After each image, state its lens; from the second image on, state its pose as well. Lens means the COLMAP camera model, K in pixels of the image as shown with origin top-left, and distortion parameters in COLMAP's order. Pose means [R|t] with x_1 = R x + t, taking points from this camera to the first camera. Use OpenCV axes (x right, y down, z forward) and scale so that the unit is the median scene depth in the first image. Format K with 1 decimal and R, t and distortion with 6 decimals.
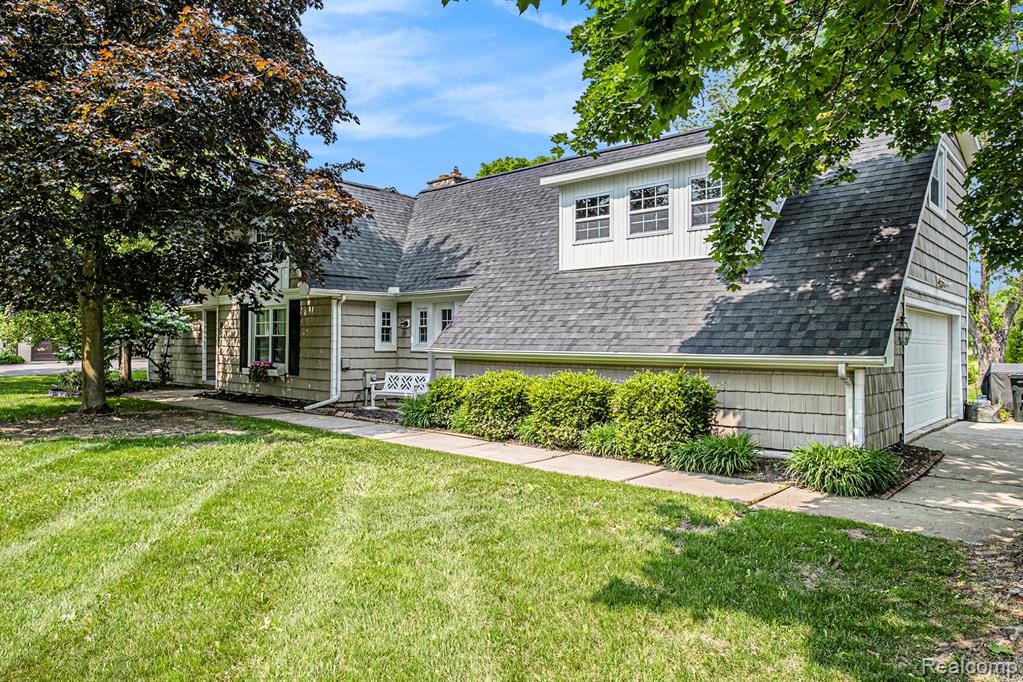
lens RADIAL K [[659.0, 0, 510.5], [0, 659.0, 341.4], [0, 0, 1]] dist [-0.003012, 0.000788]
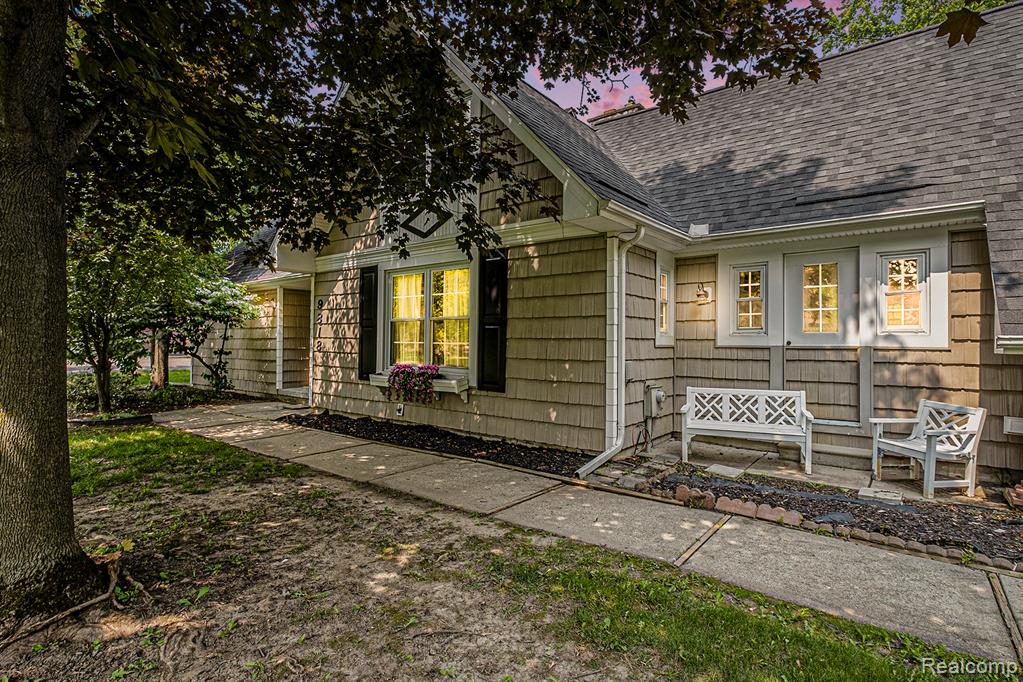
lens RADIAL K [[524.2, 0, 515.9], [0, 524.2, 334.4], [0, 0, 1]] dist [-0.001700, -0.000596]
pose [[0.997767, 0.004913, 0.066604, -0.293756], [-0.004137, 0.999922, -0.011789, 0.009365], [-0.066657, 0.011487, 0.997710, 0.503594]]
